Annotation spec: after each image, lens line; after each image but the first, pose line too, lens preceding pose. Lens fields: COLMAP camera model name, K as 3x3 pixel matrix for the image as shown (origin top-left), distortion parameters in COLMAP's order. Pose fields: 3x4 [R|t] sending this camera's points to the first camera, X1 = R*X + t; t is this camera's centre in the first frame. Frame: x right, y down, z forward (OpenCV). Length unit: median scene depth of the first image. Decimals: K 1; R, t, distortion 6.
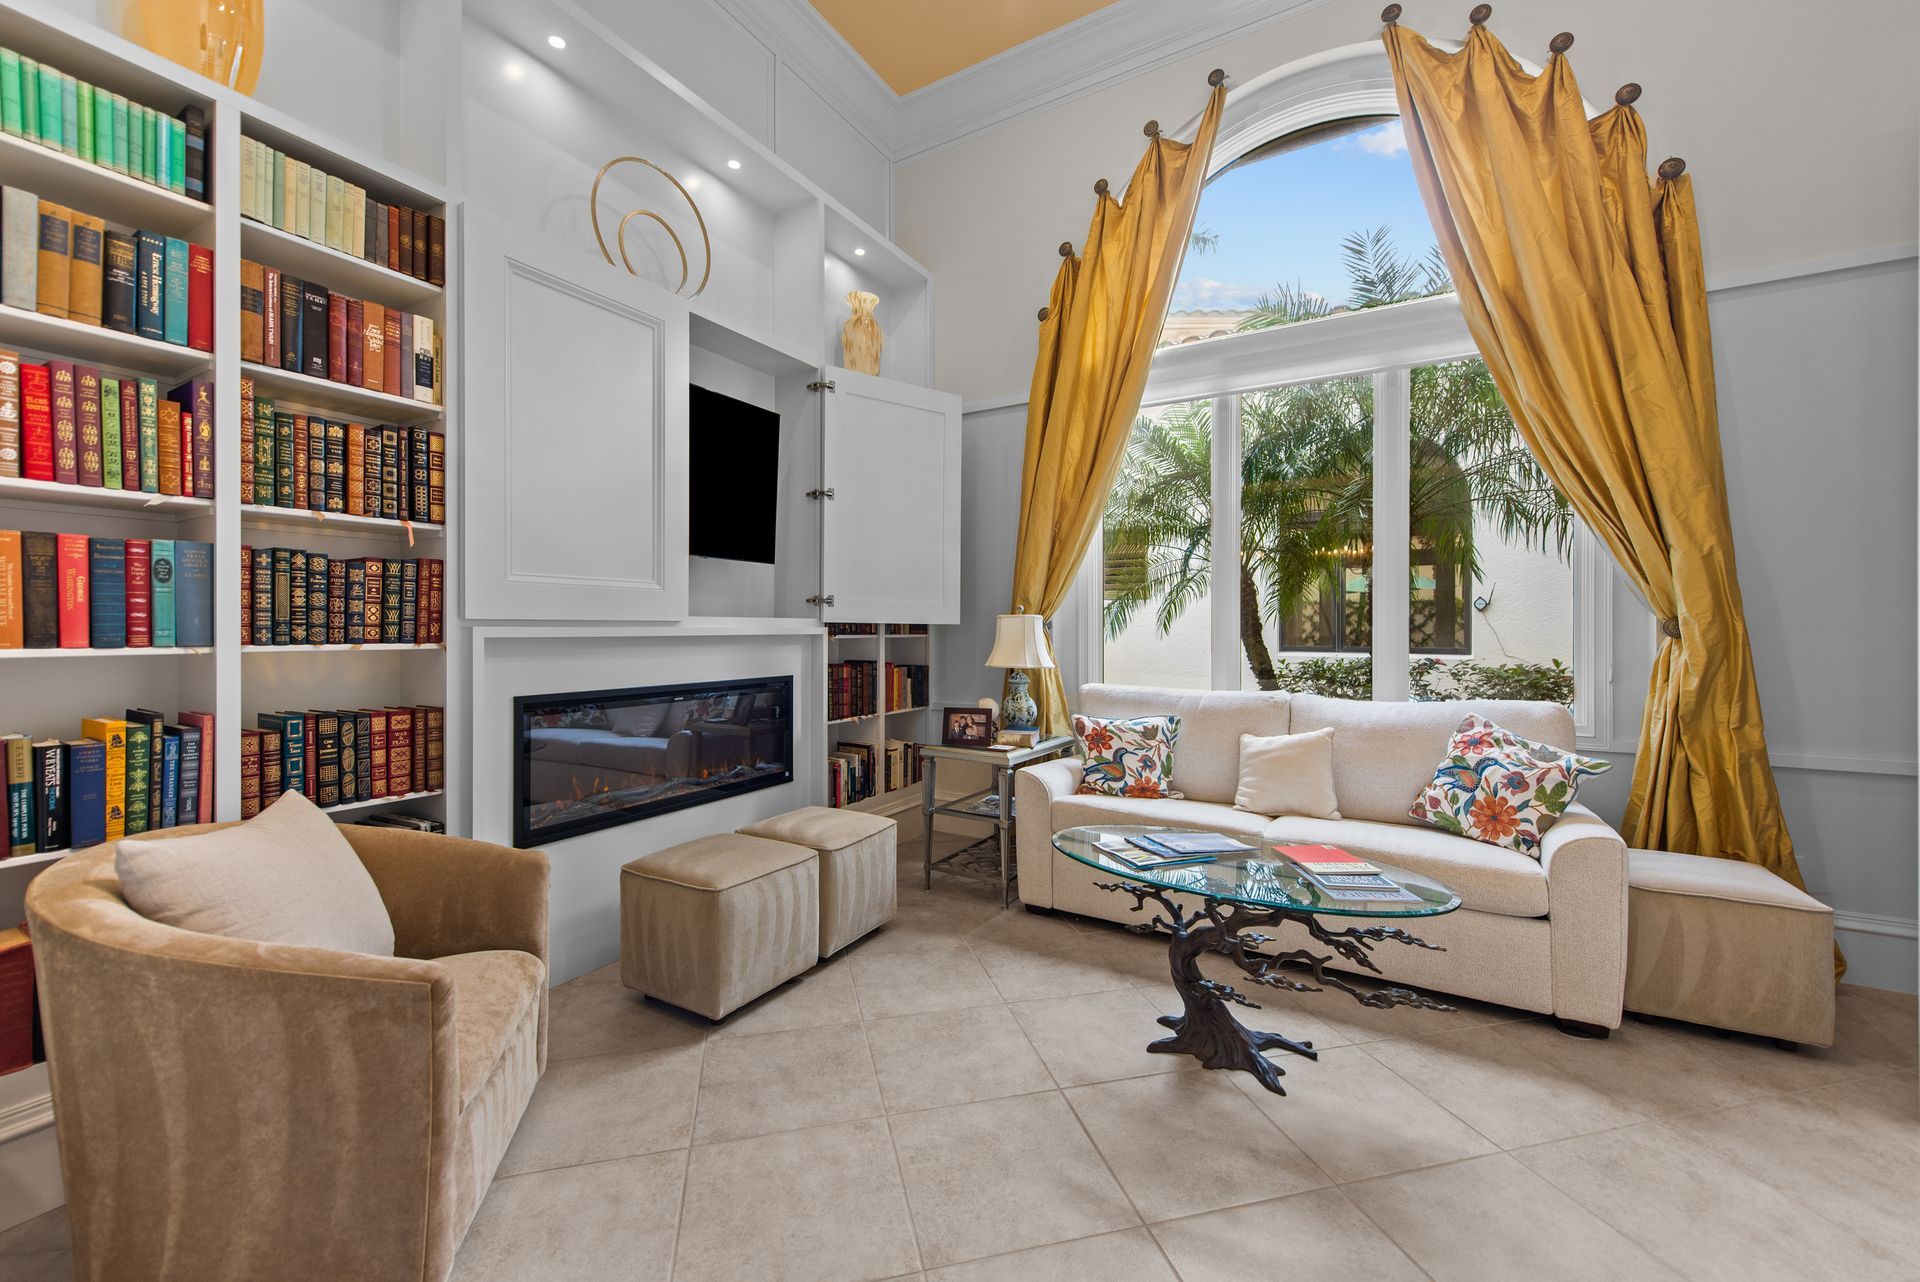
lens RADIAL K [[758.5, 0, 945.7], [0, 758.5, 627.9], [0, 0, 1]] dist [0.013412, -0.004097]
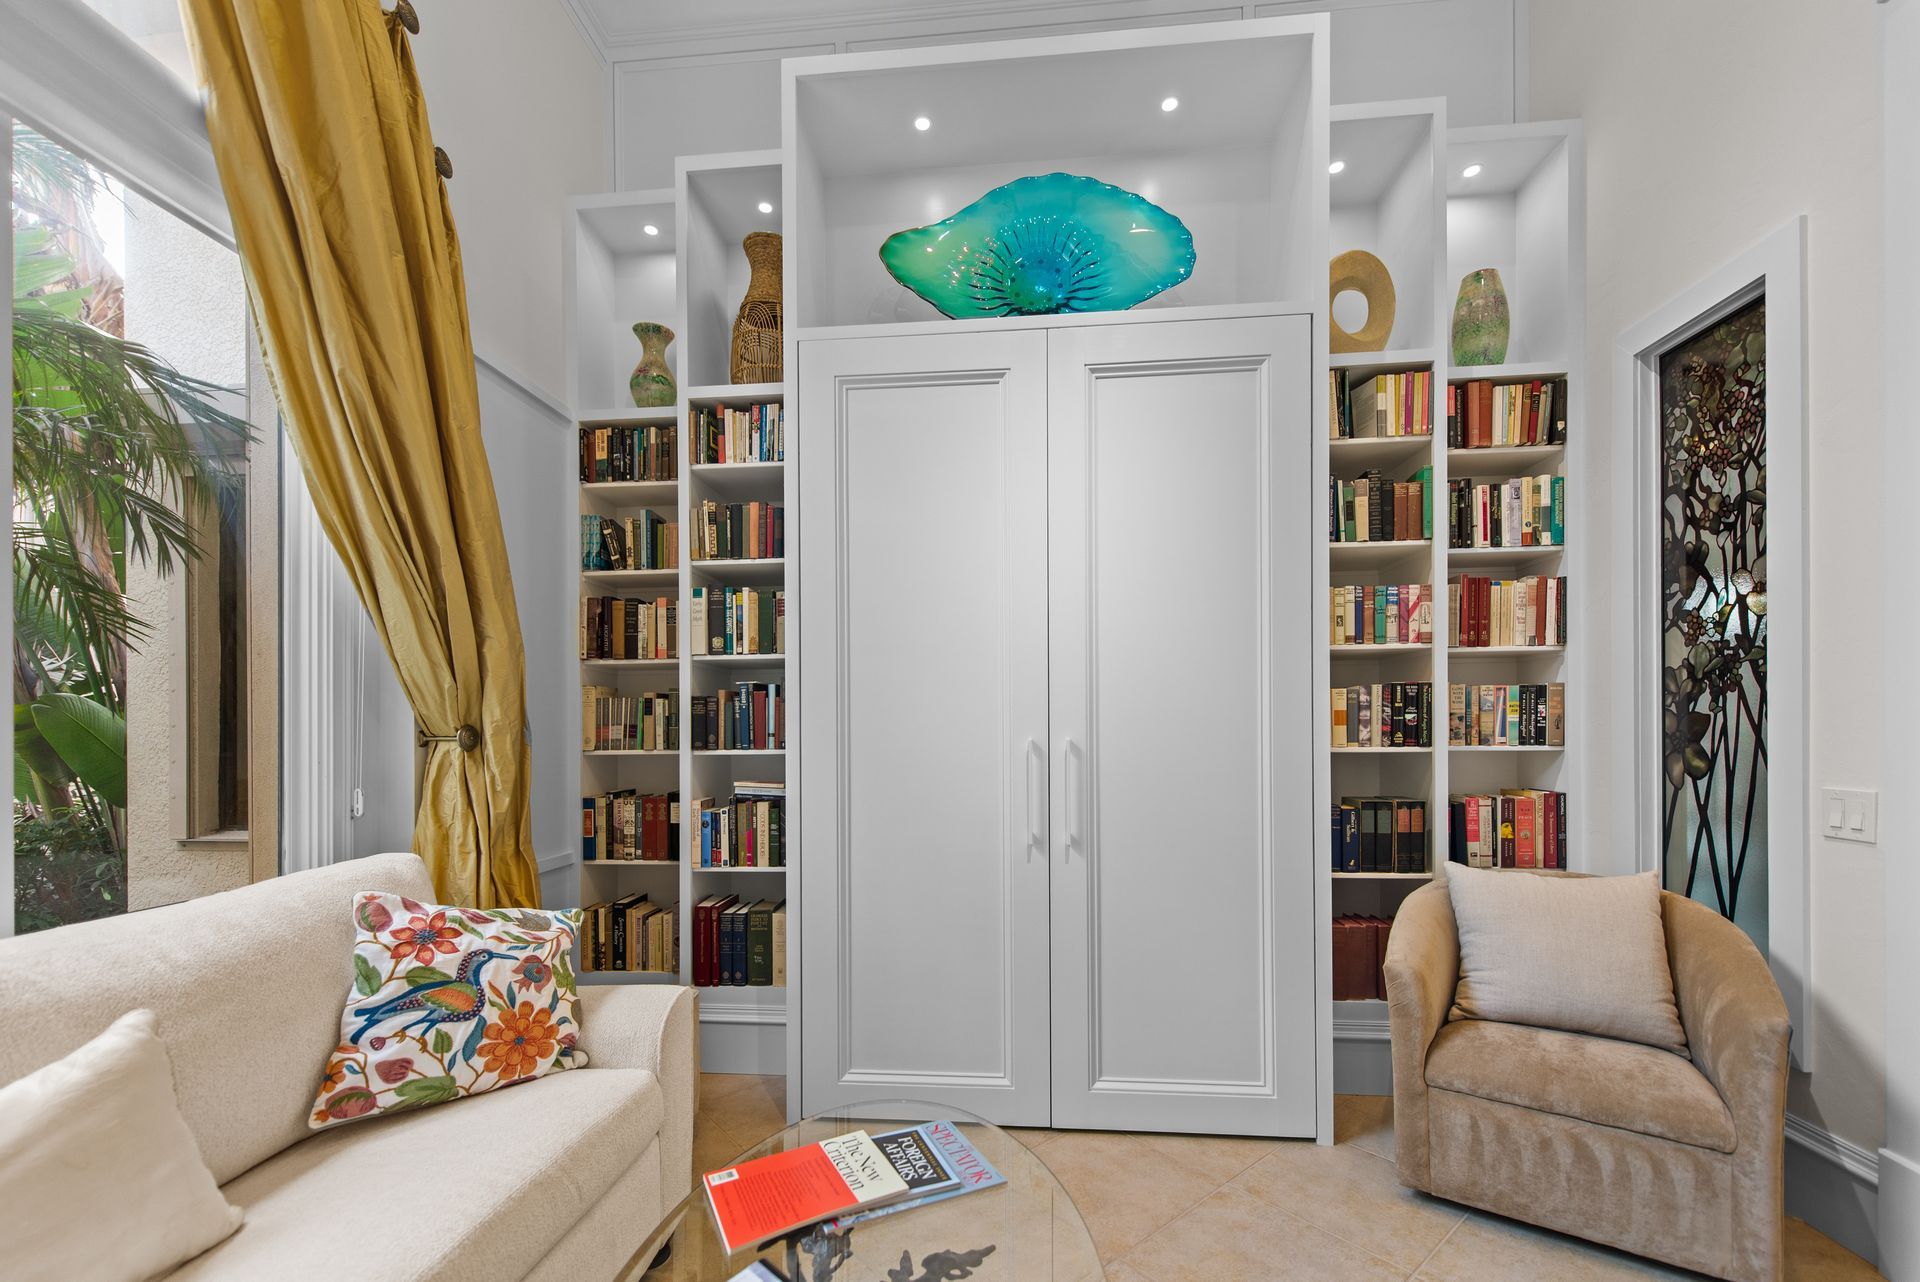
lens RADIAL K [[783.6, 0, 946.0], [0, 783.6, 736.5], [0, 0, 1]] dist [0.014901, -0.005310]
pose [[-0.444994, -0.000945, 0.895533, -0.021816], [0.009715, 0.999936, 0.005883, -0.002755], [-0.895481, 0.011318, -0.444956, 0.934772]]
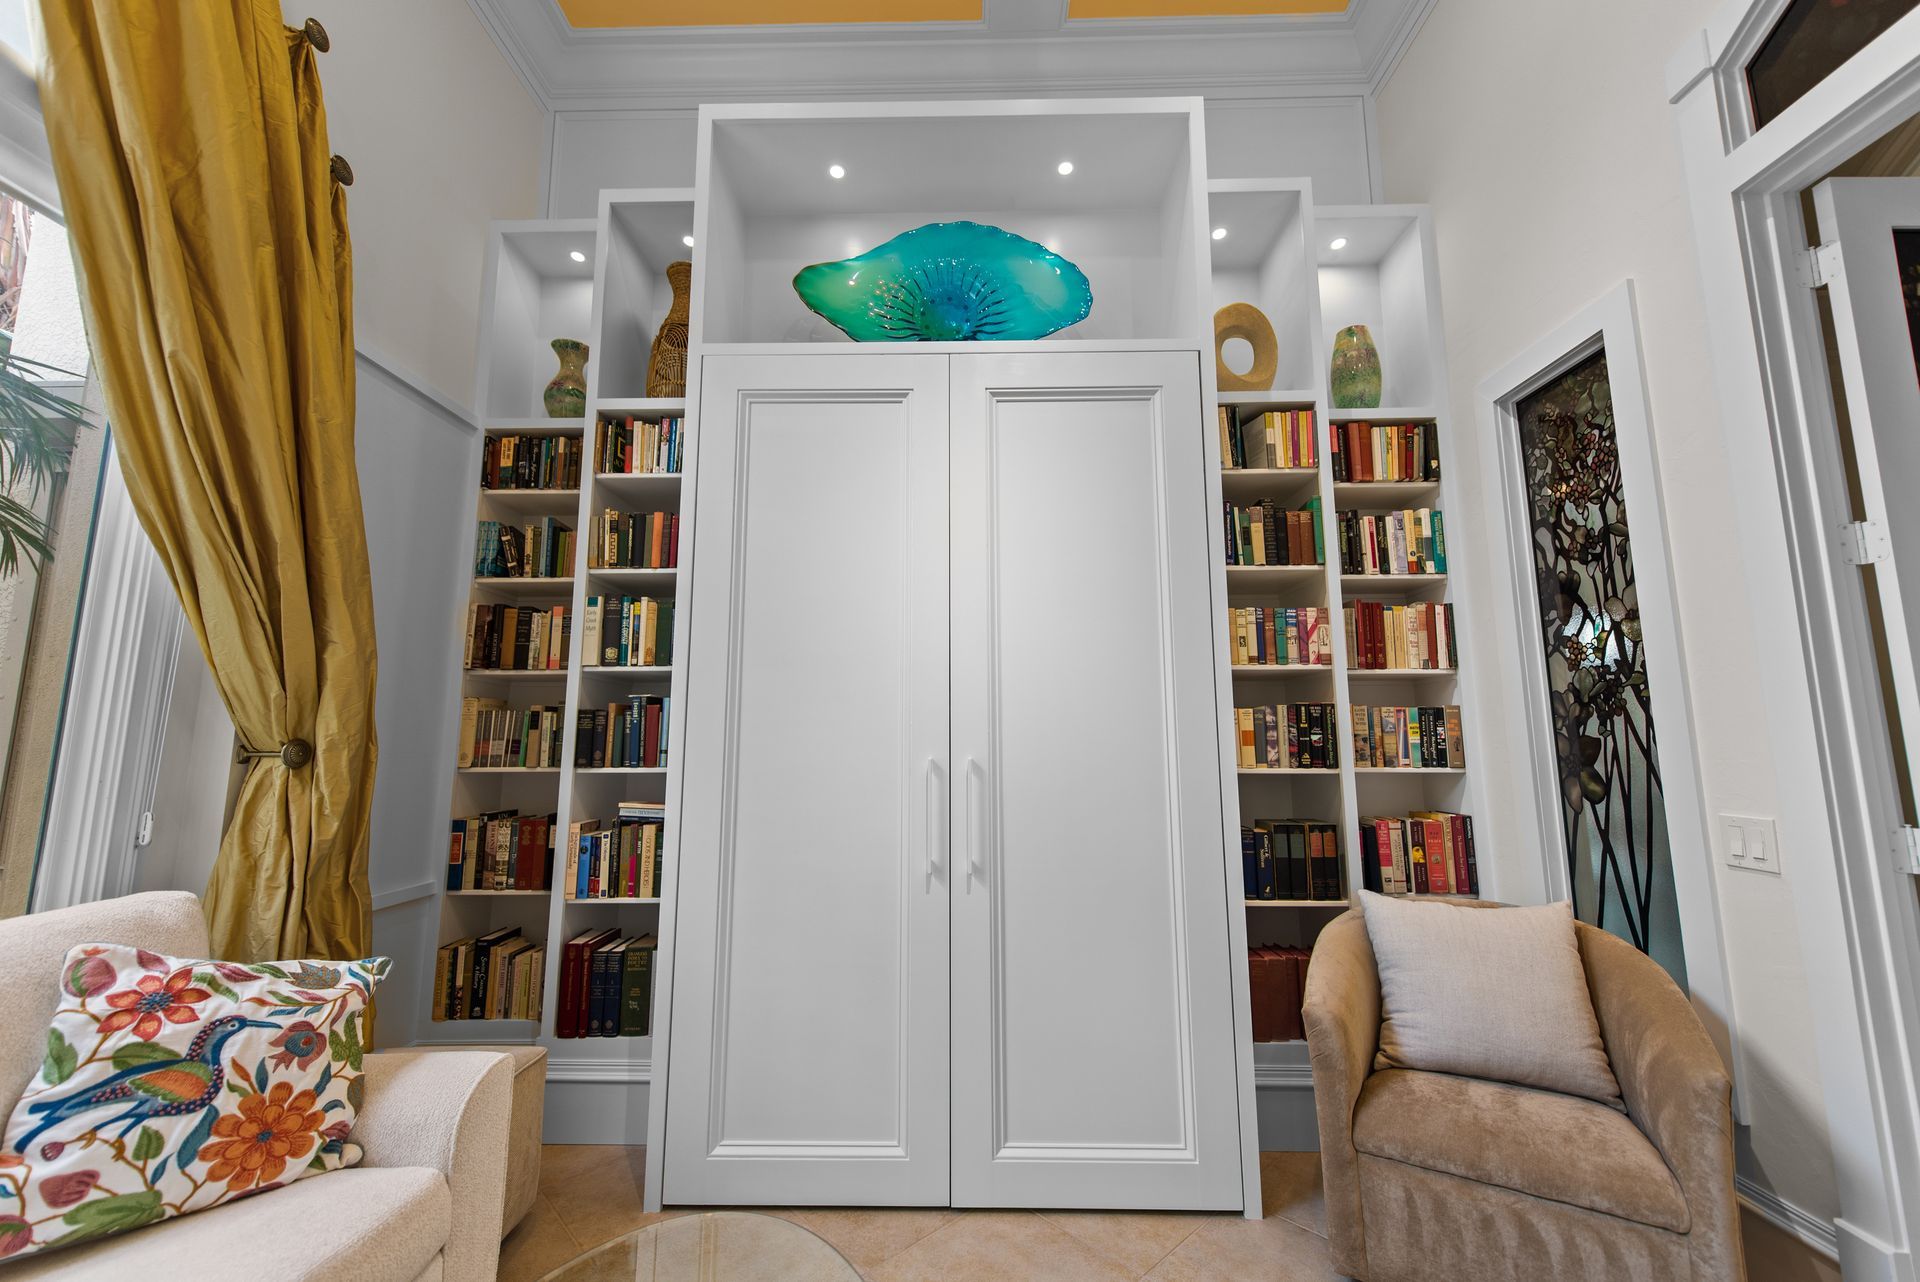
lens RADIAL K [[747.6, 0, 948.3], [0, 747.6, 647.3], [0, 0, 1]] dist [0.013939, -0.004480]
pose [[-0.505973, 0.116934, 0.854587, 0.021194], [0.002838, 0.990988, -0.133918, -0.003721], [-0.862545, -0.065333, -0.501745, 0.848169]]
